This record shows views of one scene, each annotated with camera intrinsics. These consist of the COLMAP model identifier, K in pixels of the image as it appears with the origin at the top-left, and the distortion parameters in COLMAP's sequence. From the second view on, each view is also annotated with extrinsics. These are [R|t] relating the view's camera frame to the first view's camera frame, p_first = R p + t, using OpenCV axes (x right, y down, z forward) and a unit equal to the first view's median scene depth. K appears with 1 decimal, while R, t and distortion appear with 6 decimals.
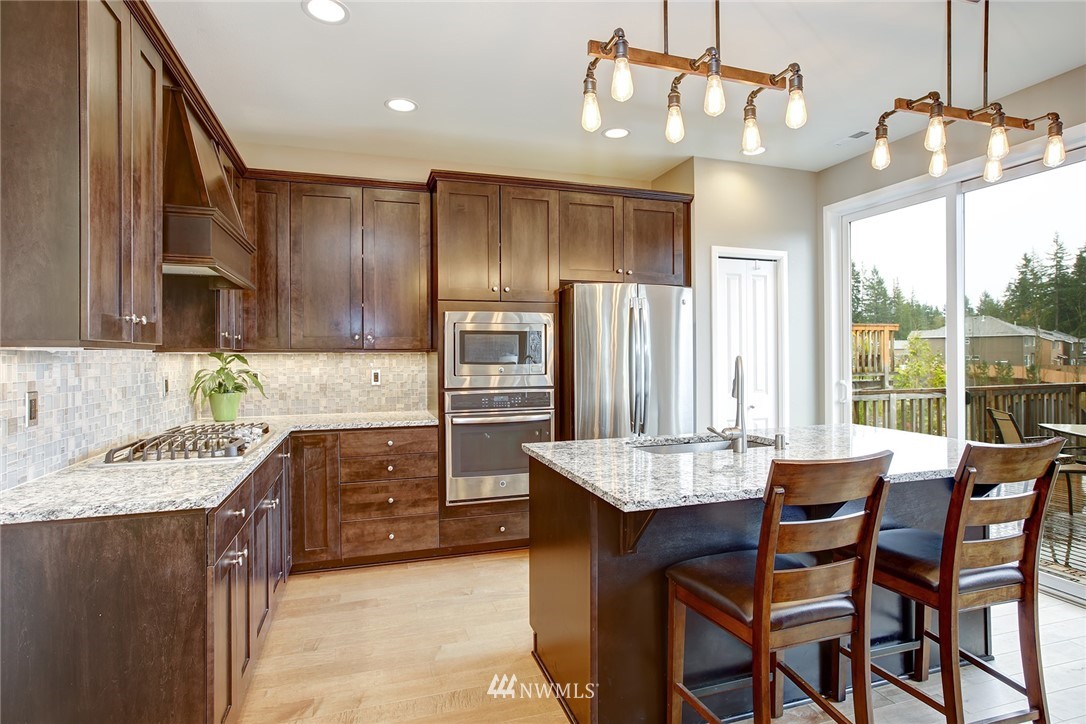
lens RADIAL K [[563.8, 0, 543.0], [0, 563.8, 362.0], [0, 0, 1]] dist [-0.028485, 0.000421]
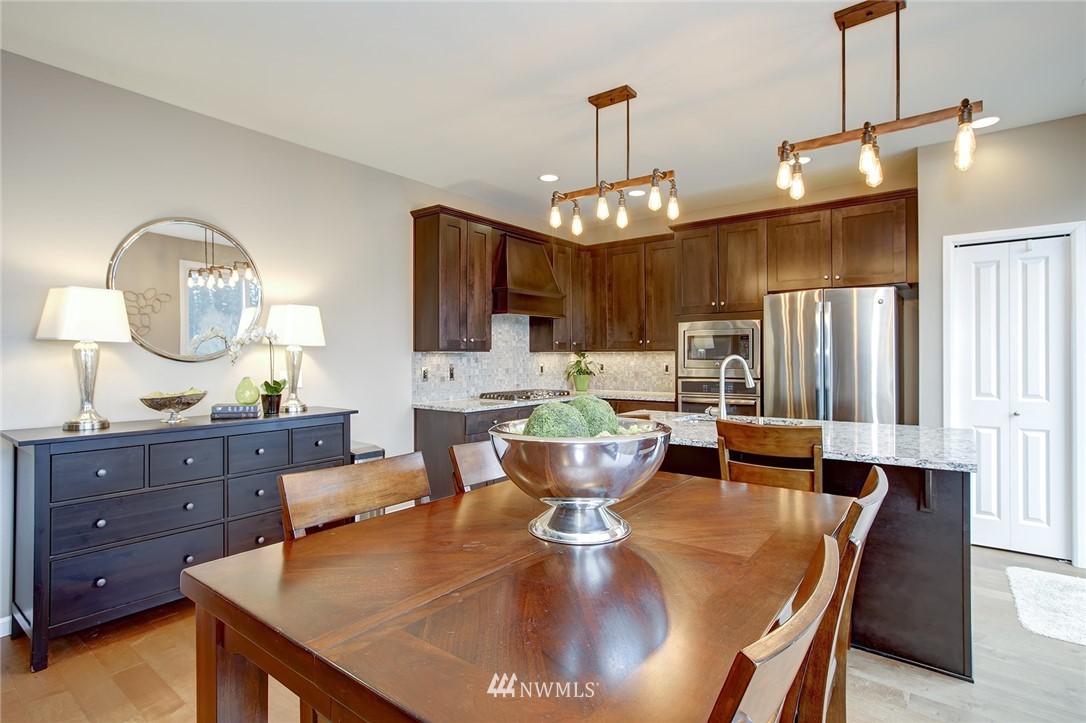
lens RADIAL K [[556.7, 0, 543.0], [0, 556.7, 361.5], [0, 0, 1]] dist [0.000435, 0.001183]
pose [[0.563968, 0.012364, -0.825704, 0.768123], [-0.007305, 0.999923, 0.009983, -0.003223], [0.825764, 0.000402, 0.564015, -0.080710]]
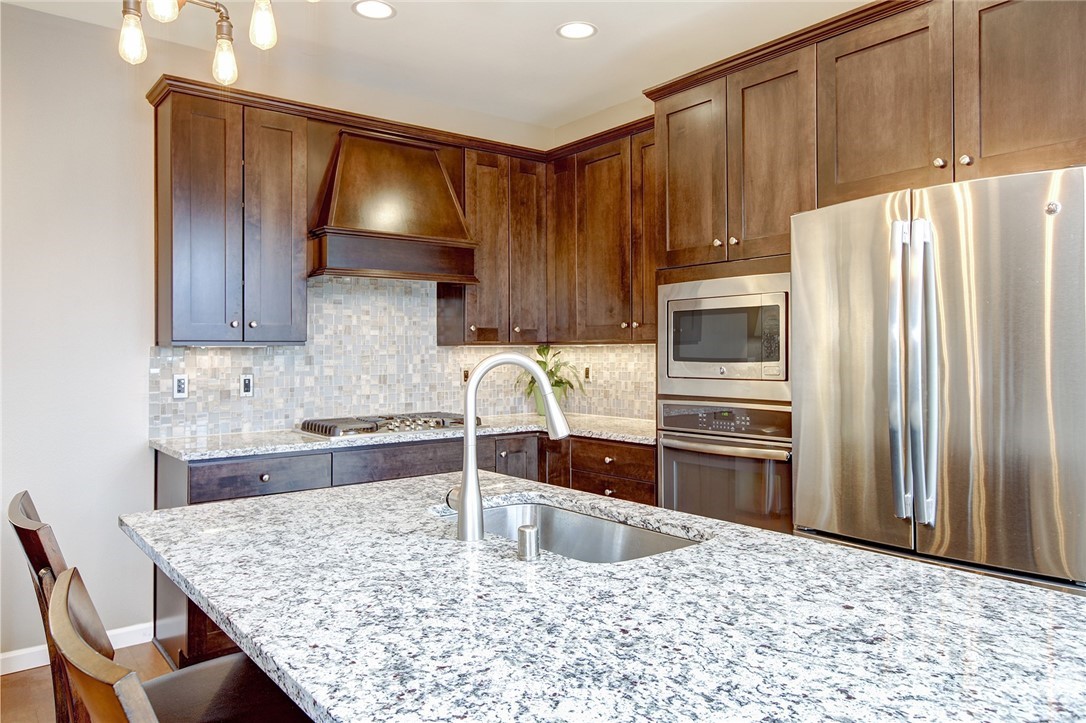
lens RADIAL K [[760.9, 0, 543.0], [0, 760.9, 361.5], [0, 0, 1]] dist [0.003410, 0.001569]
pose [[0.345030, 0.016463, -0.938447, 0.642128], [-0.005577, 0.999864, 0.015490, -0.008423], [0.938575, -0.000111, 0.345075, 0.509922]]
